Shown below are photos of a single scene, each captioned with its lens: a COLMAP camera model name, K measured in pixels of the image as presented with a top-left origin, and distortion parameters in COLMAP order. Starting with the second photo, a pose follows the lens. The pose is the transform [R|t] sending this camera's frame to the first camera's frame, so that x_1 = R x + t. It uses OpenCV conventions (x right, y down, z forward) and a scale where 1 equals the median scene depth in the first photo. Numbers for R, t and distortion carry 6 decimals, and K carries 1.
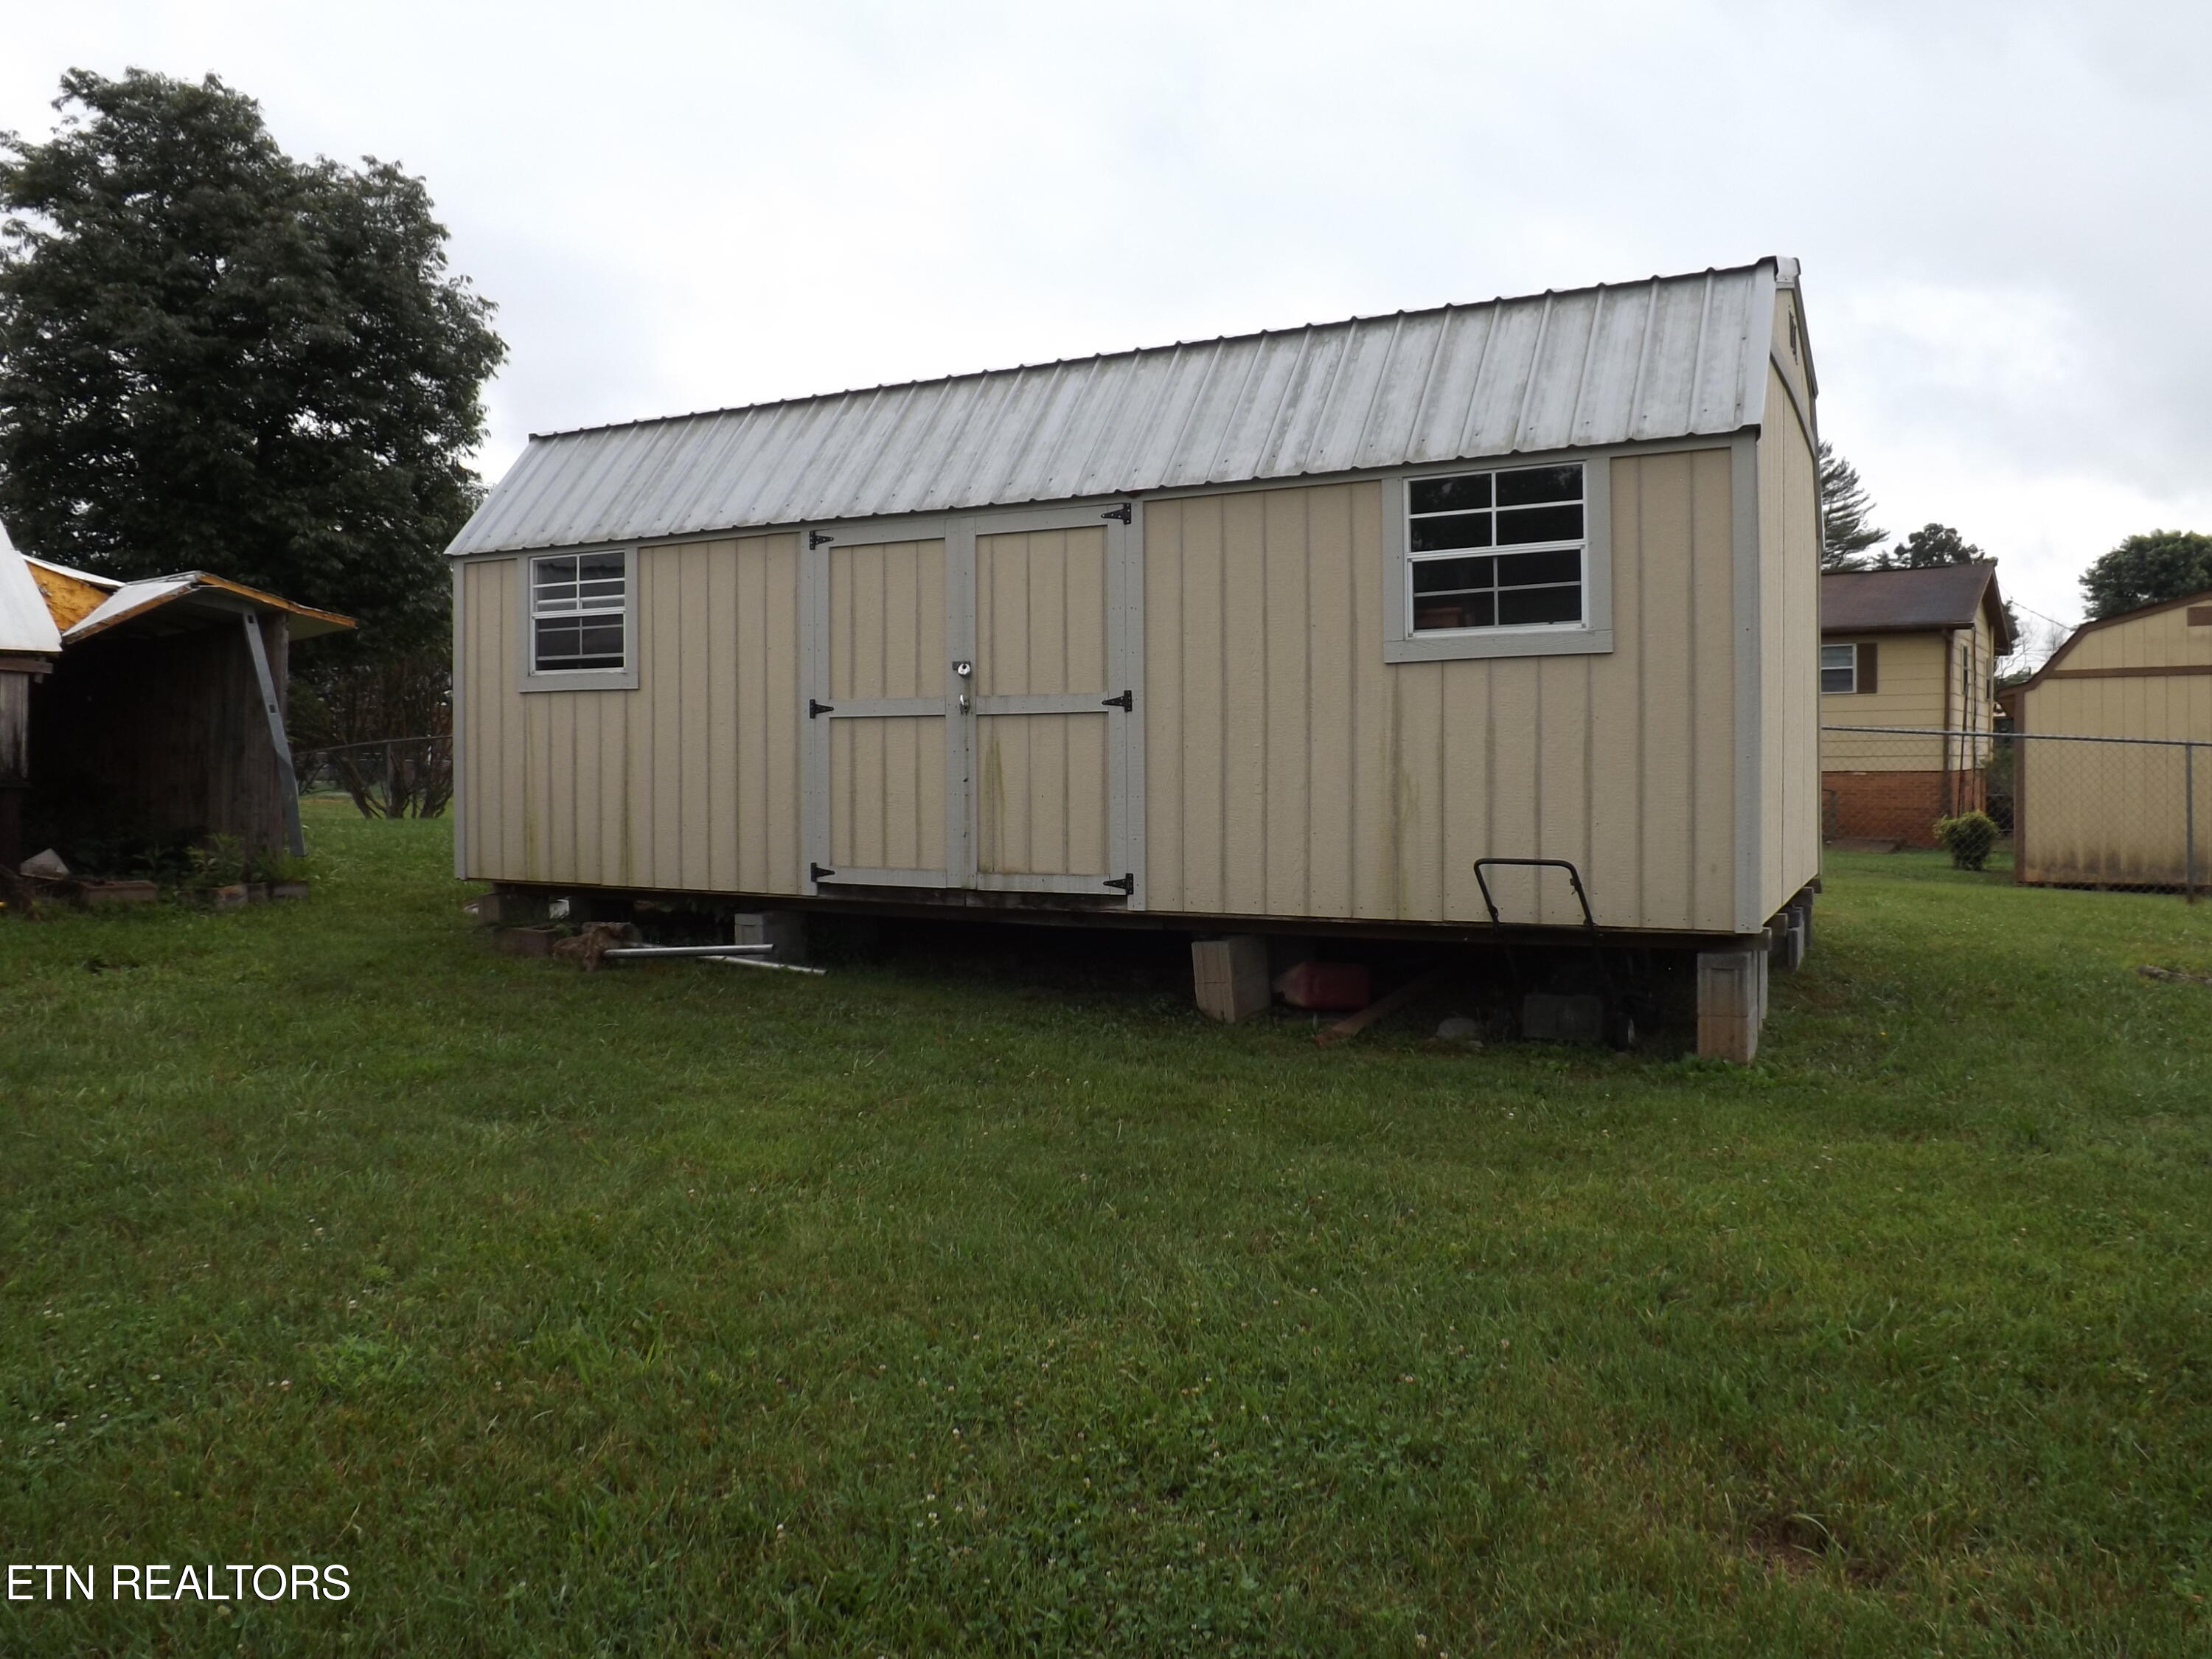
lens RADIAL K [[1550.6, 0, 1104.4], [0, 1550.6, 775.1], [0, 0, 1]] dist [-0.050721, 0.006372]
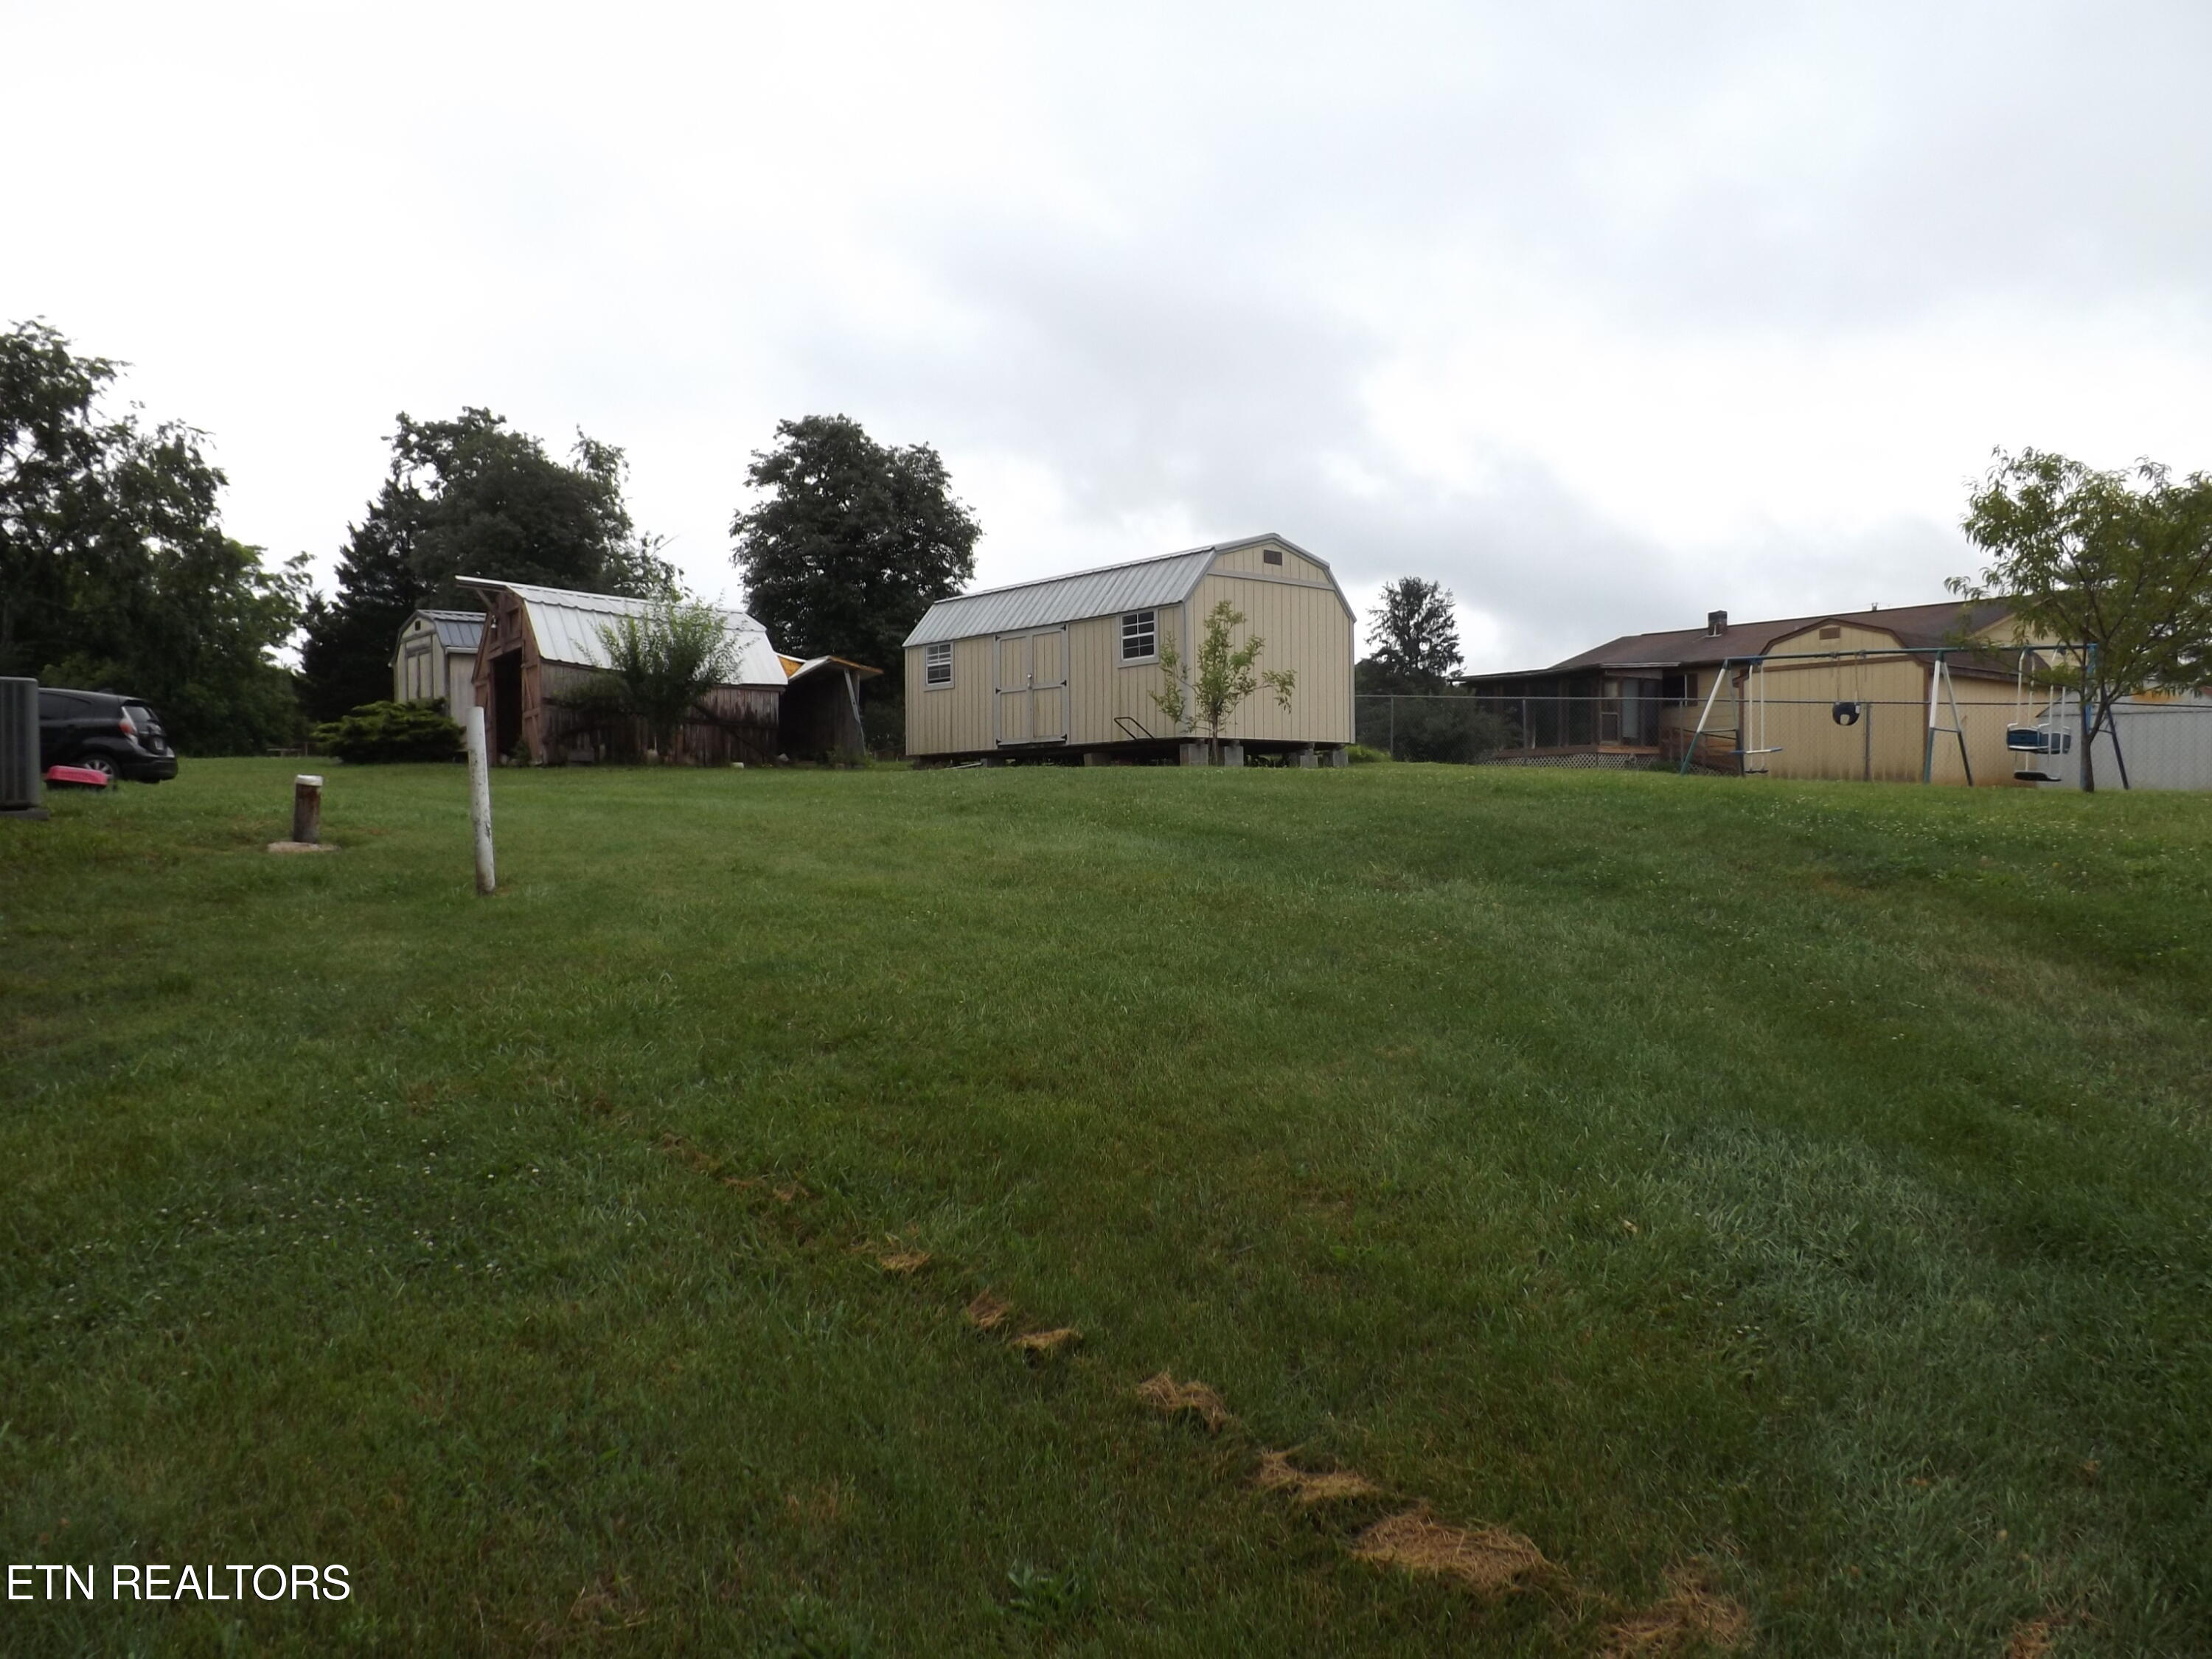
lens RADIAL K [[1550.6, 0, 1108.2], [0, 1550.6, 828.0], [0, 0, 1]] dist [-0.050721, 0.006372]
pose [[0.928417, -0.001171, -0.371537, 0.988950], [0.000854, 0.999999, -0.001016, 0.198165], [0.371538, 0.000625, 0.928418, -1.532713]]
